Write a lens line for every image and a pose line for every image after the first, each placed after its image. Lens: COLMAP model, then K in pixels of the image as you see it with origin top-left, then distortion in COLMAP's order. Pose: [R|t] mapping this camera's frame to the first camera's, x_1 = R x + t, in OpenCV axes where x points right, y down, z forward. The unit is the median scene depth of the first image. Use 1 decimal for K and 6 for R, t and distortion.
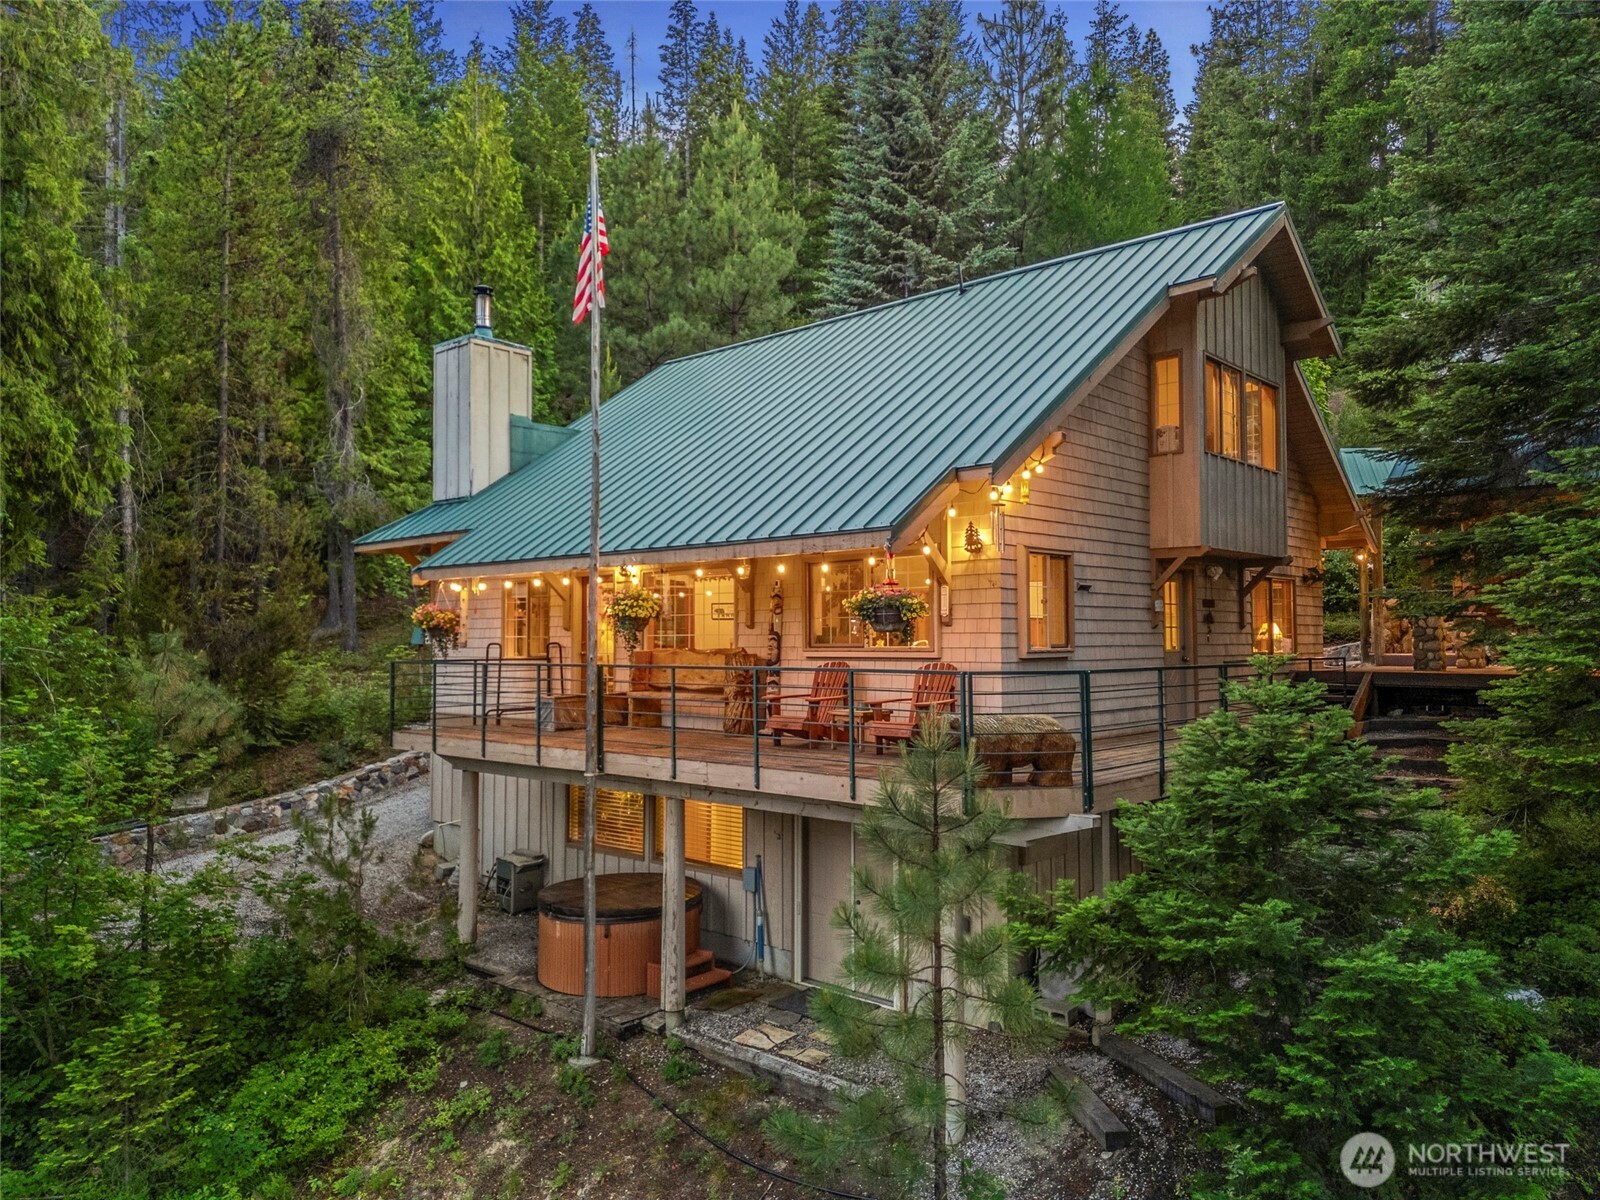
lens RADIAL K [[1121.0, 0, 795.4], [0, 1121.0, 596.8], [0, 0, 1]] dist [0.113125, -0.119882]
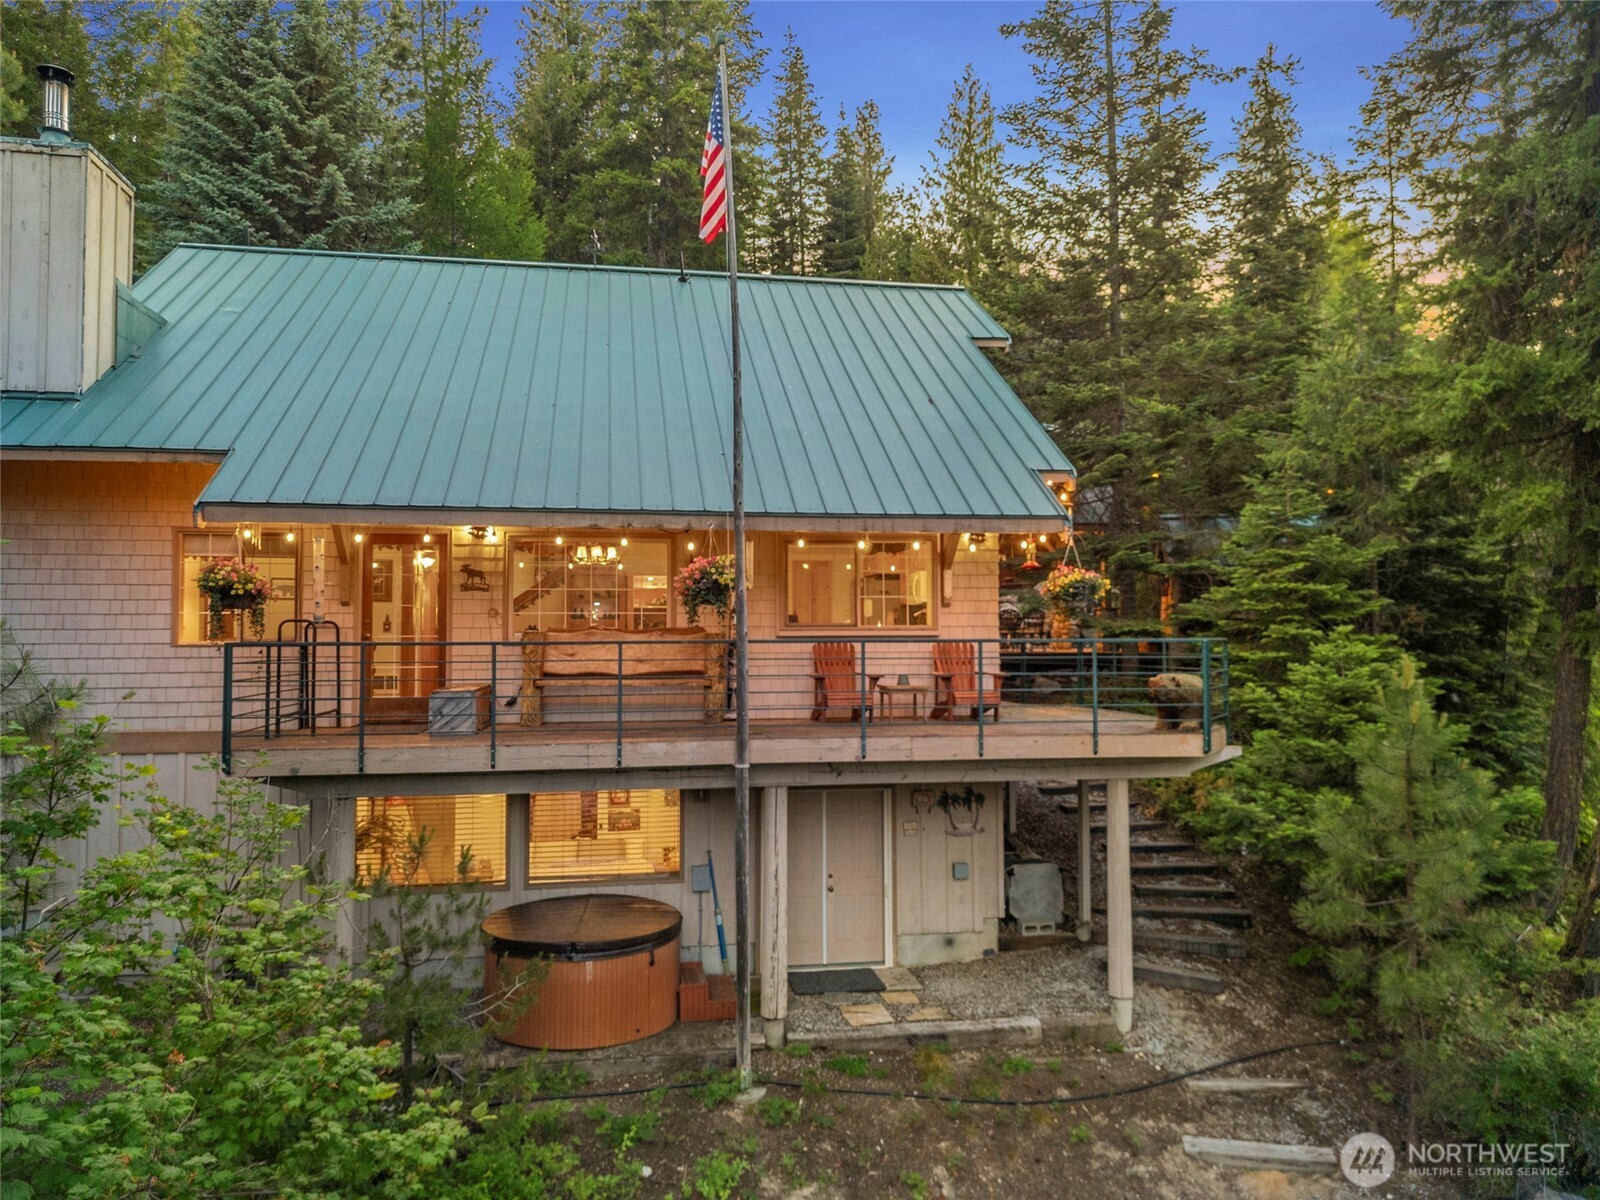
lens RADIAL K [[1121.0, 0, 795.4], [0, 1121.0, 596.8], [0, 0, 1]] dist [0.113125, -0.119882]
pose [[0.609710, 0.036777, 0.791771, -0.820010], [-0.030934, 0.999266, -0.022594, 0.042891], [-0.792020, -0.010717, 0.610400, 0.420654]]
